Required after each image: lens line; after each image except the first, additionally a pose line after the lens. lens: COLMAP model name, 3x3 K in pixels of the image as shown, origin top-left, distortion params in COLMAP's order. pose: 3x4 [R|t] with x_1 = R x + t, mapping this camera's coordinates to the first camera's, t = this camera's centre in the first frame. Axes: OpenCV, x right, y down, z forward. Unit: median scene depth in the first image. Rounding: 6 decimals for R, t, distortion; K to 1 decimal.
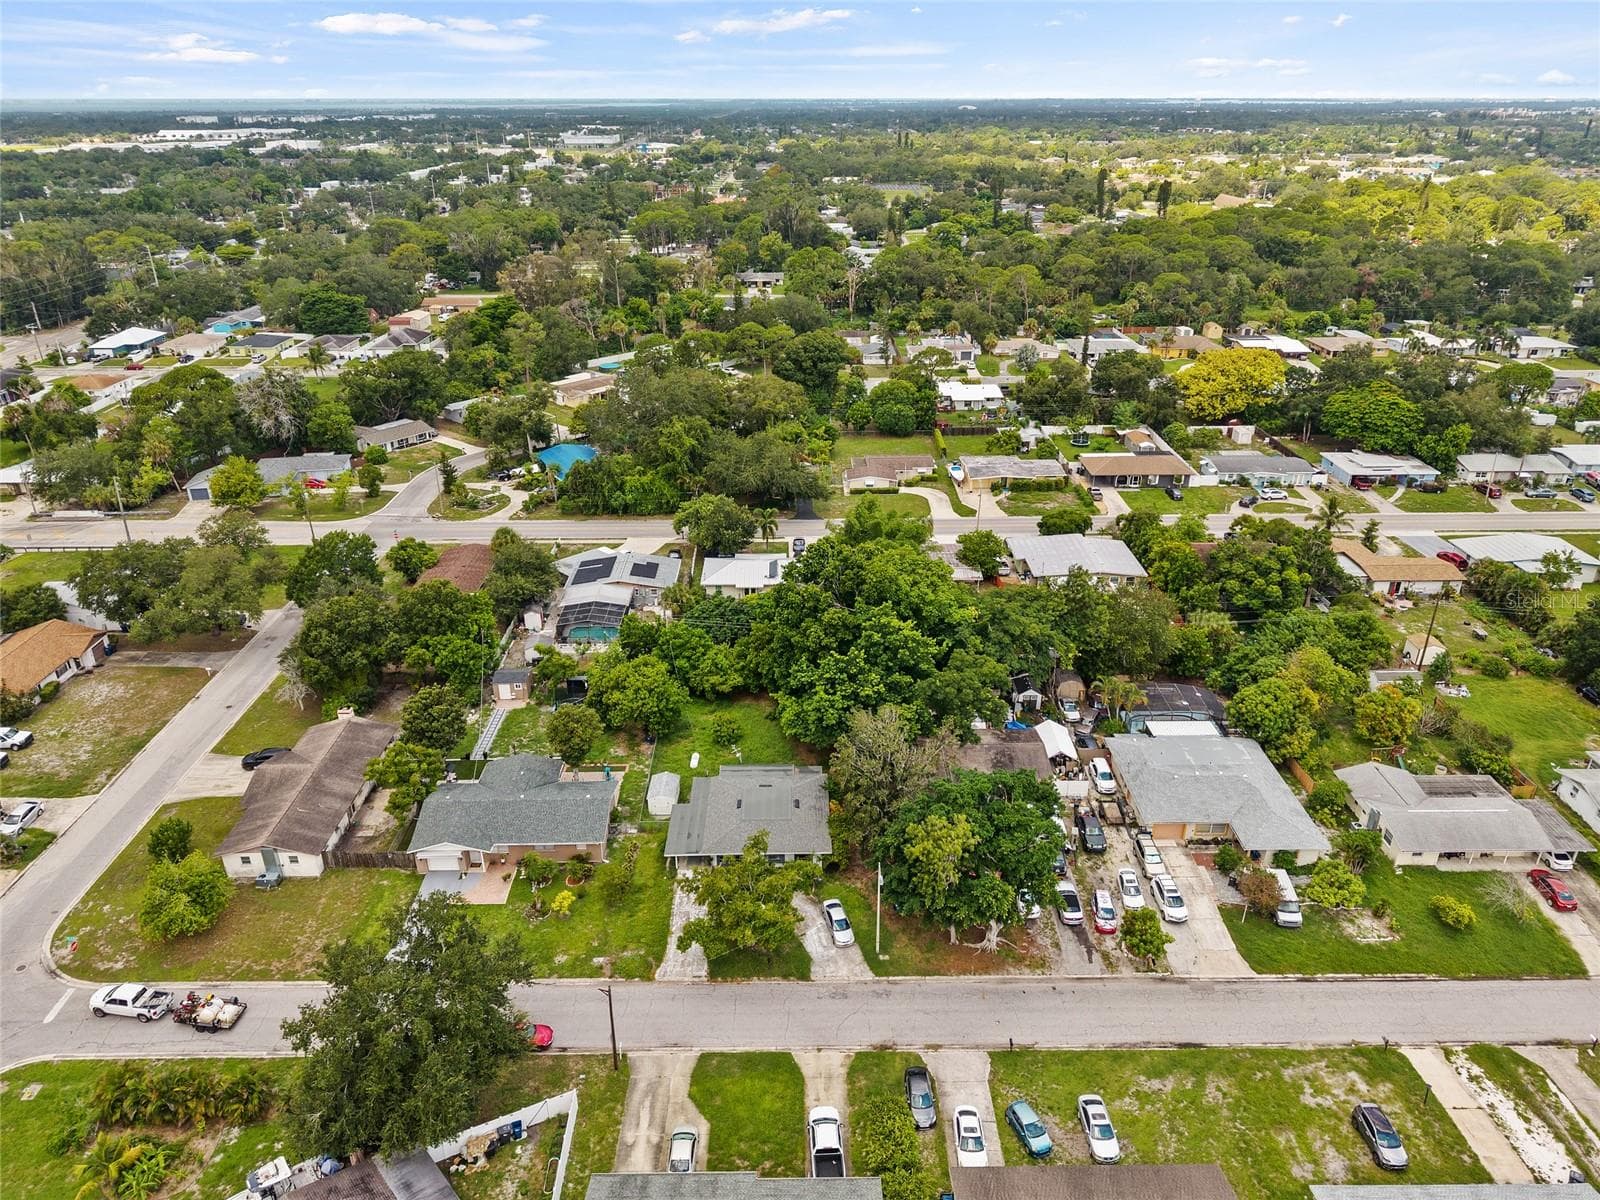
lens RADIAL K [[1074.6, 0, 797.4], [0, 1074.6, 594.8], [0, 0, 1]] dist [0.038732, -0.026102]
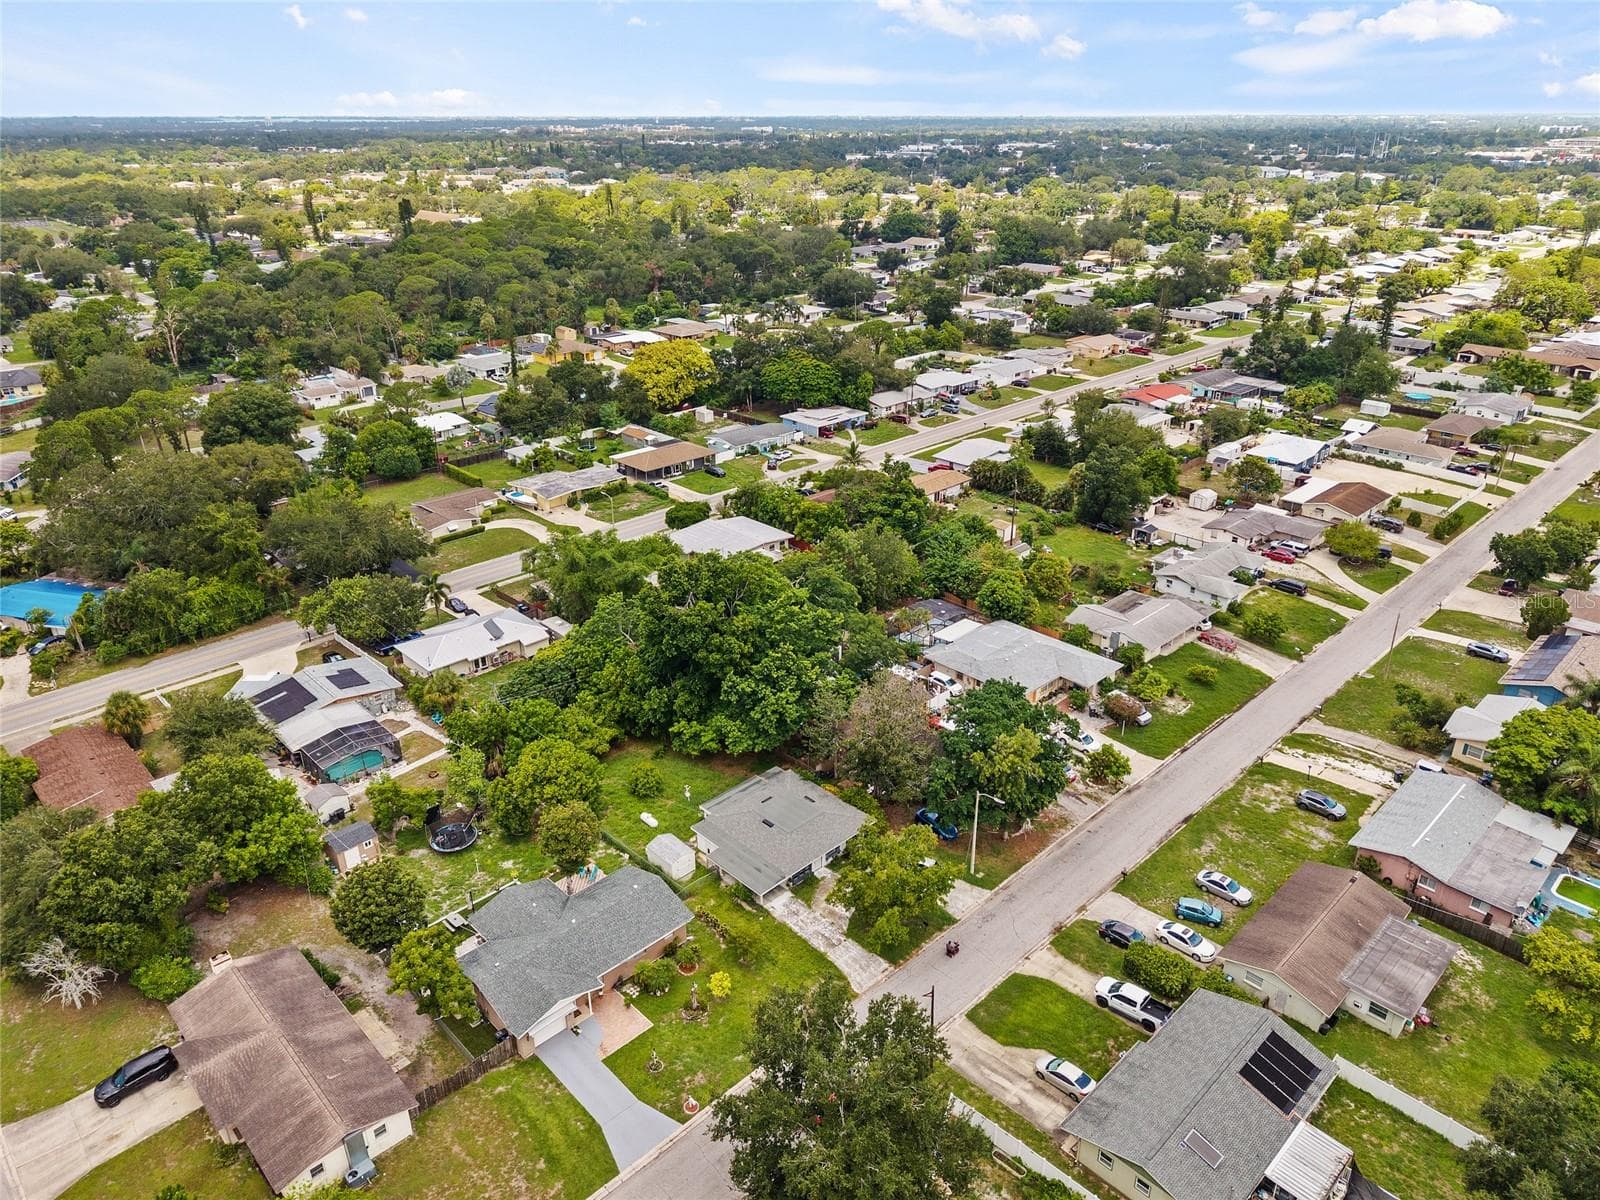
lens RADIAL K [[1074.6, 0, 839.3], [0, 1074.6, 589.1], [0, 0, 1]] dist [0.038732, -0.026102]
pose [[0.716326, -0.281192, 0.638598, -0.299097], [0.293108, 0.951804, 0.090321, -0.041453], [-0.633218, 0.122478, 0.764221, 0.092294]]
